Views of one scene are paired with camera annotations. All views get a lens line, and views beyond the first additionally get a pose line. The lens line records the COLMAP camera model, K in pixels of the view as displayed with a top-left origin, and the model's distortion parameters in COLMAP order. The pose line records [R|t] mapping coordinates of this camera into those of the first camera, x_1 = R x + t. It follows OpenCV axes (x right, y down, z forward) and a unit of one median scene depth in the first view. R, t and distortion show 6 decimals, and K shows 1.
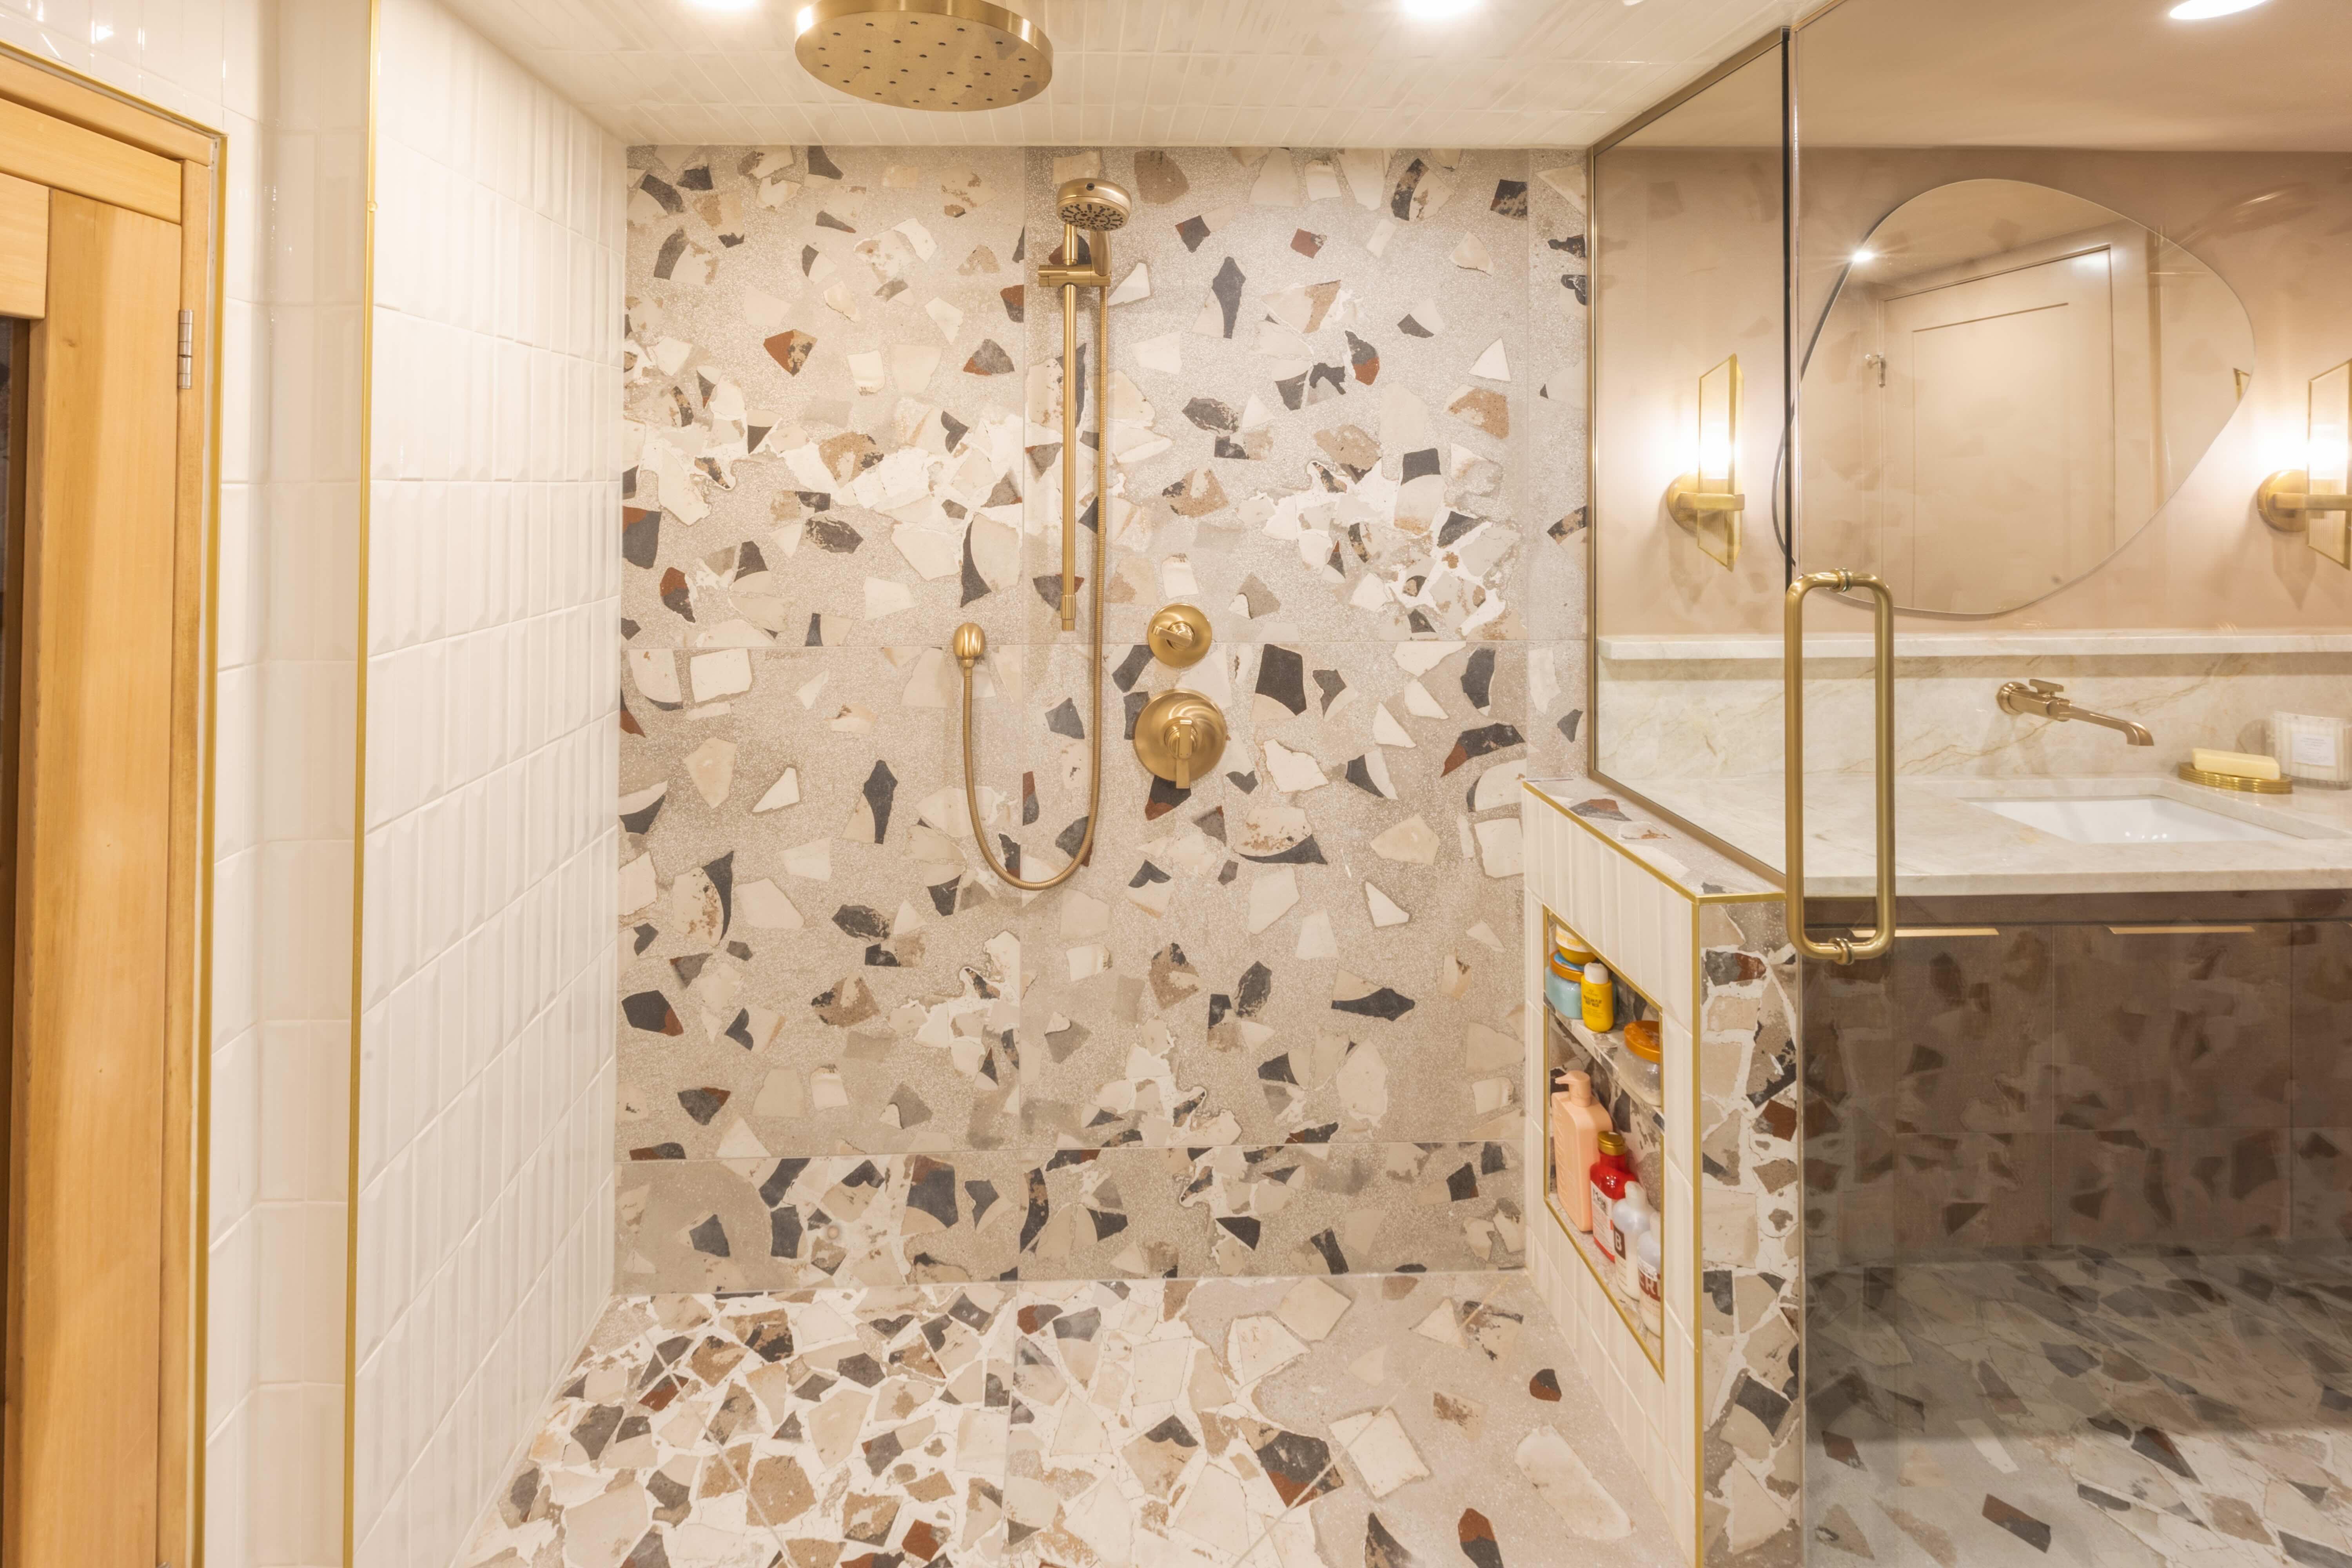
lens RADIAL K [[949.0, 0, 1176.0], [0, 949.0, 784.0], [0, 0, 1]] dist [-0.001529, -0.000228]
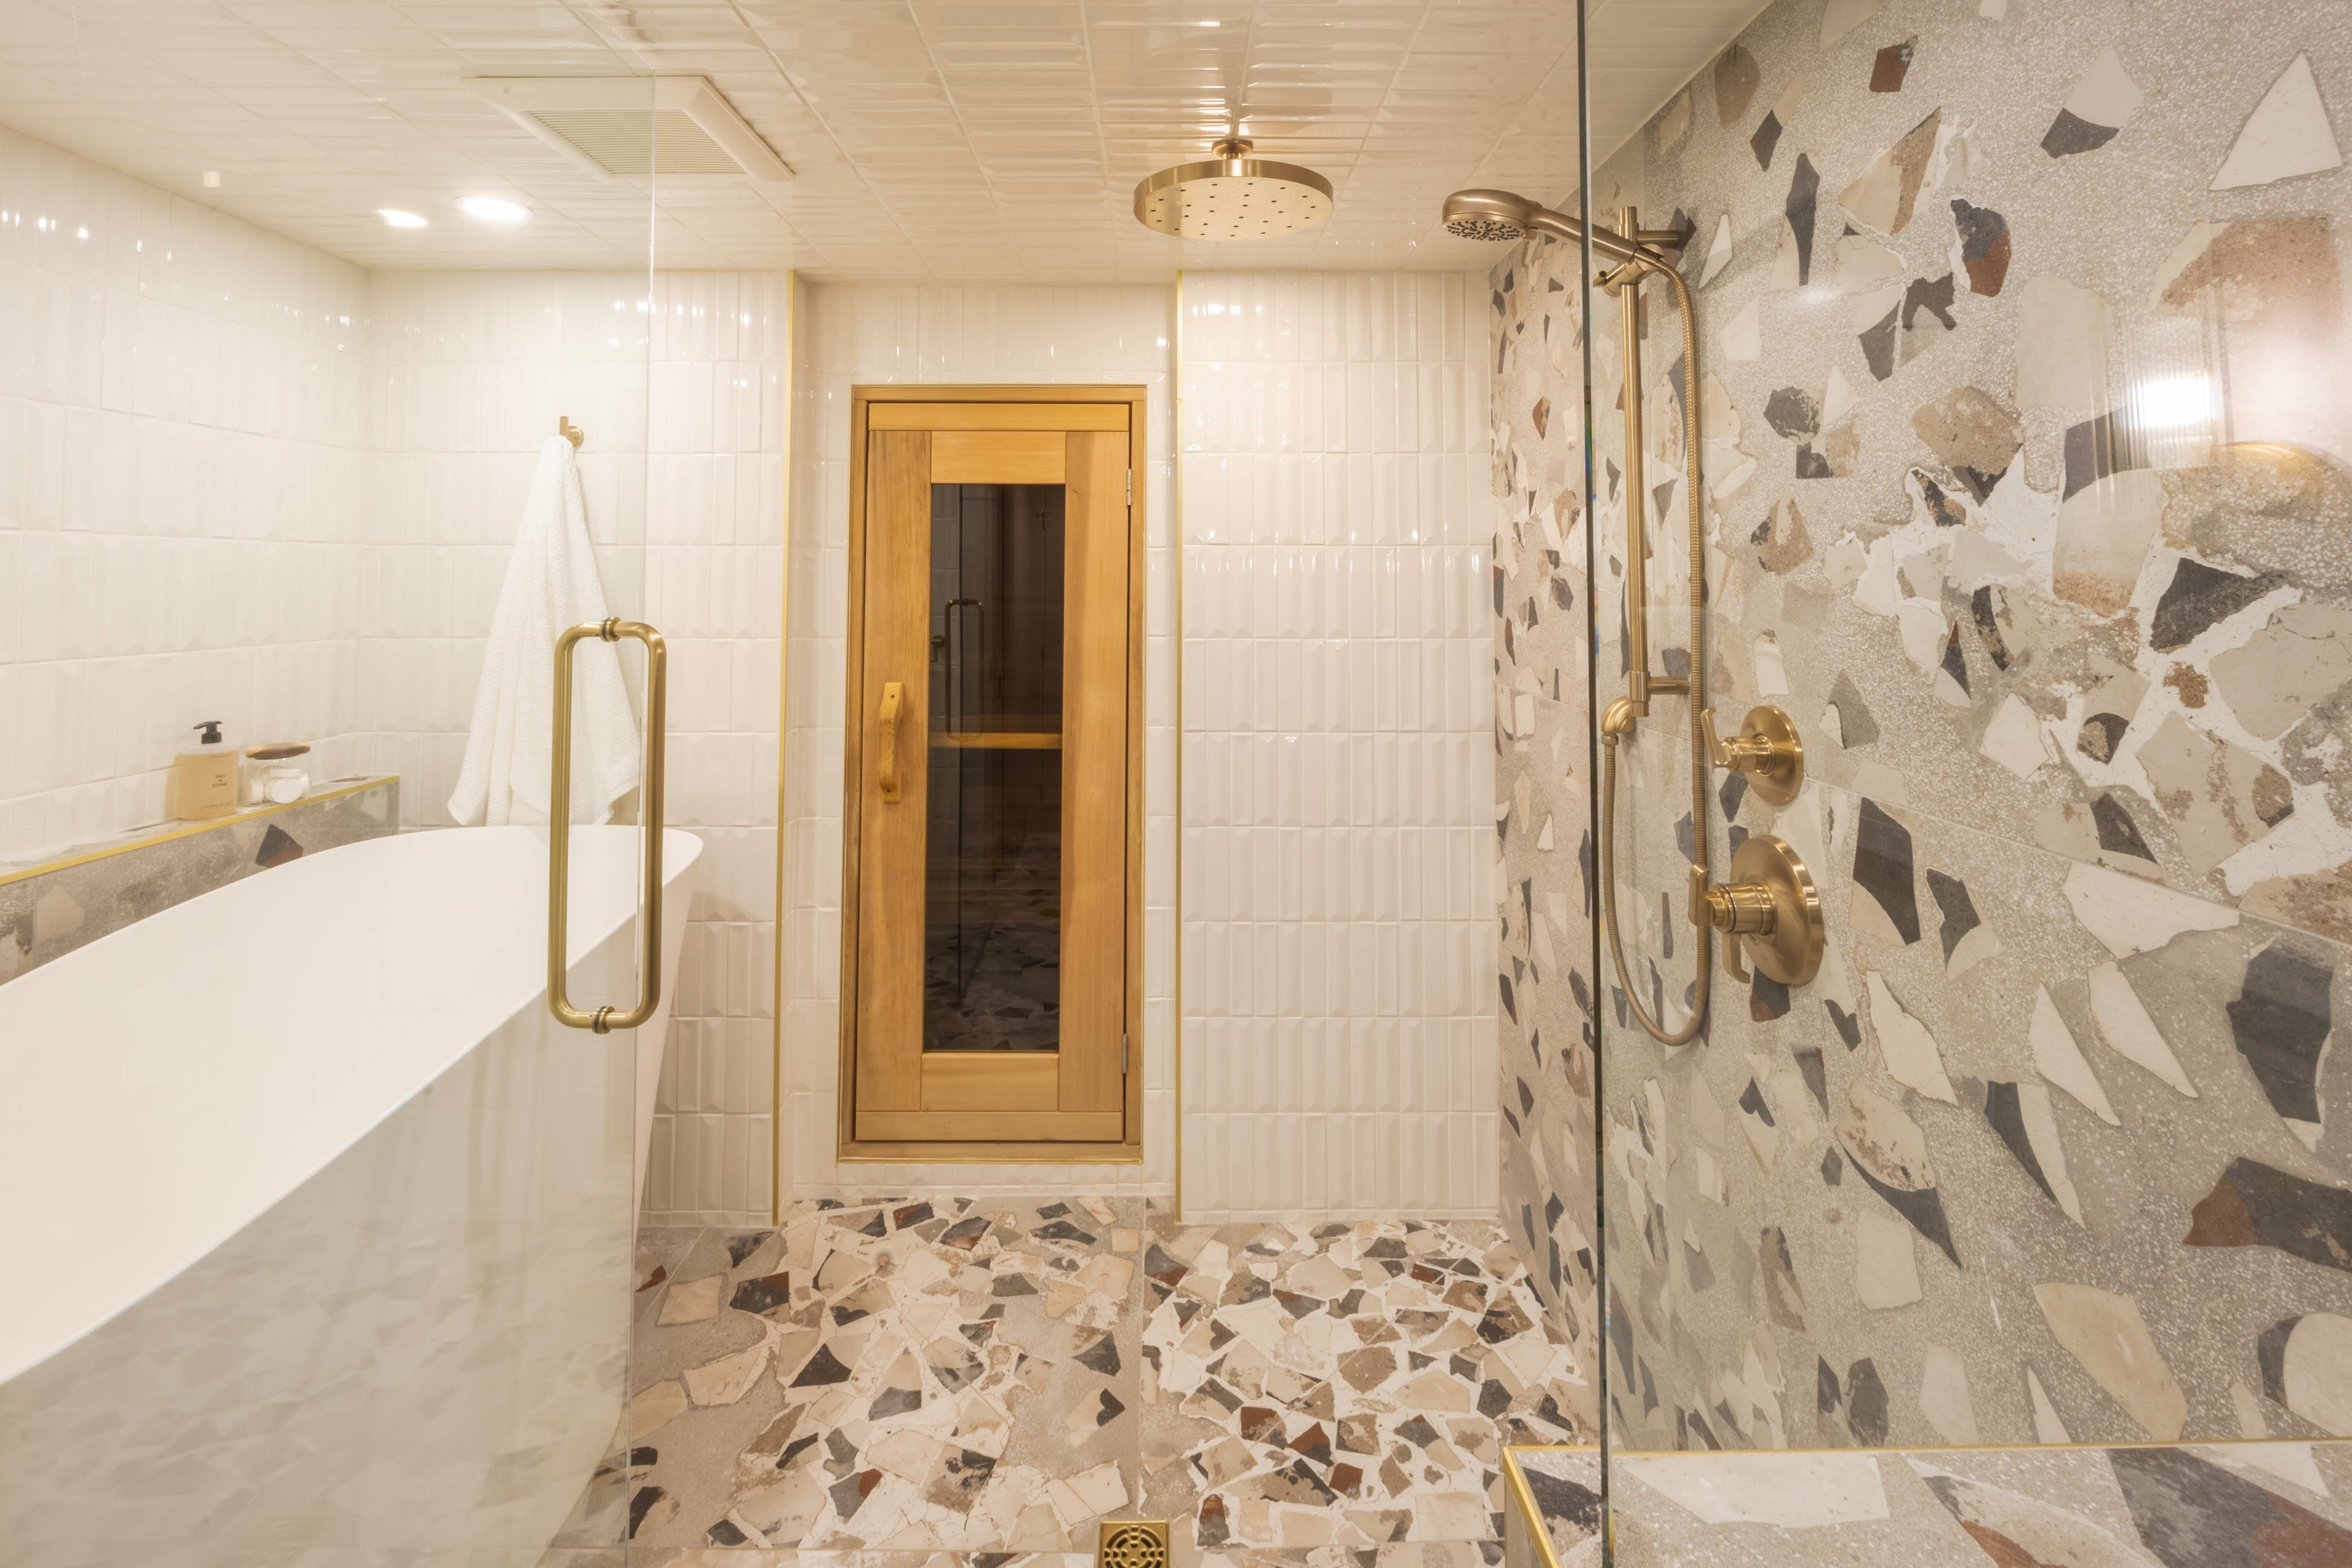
lens RADIAL K [[938.8, 0, 1179.1], [0, 938.8, 879.3], [0, 0, 1]] dist [-0.002152, 0.000243]
pose [[-0.005910, 0.307752, -0.951448, 0.656033], [-0.297245, 0.907918, 0.295518, -0.146903], [0.954783, 0.284559, 0.086112, 0.564915]]
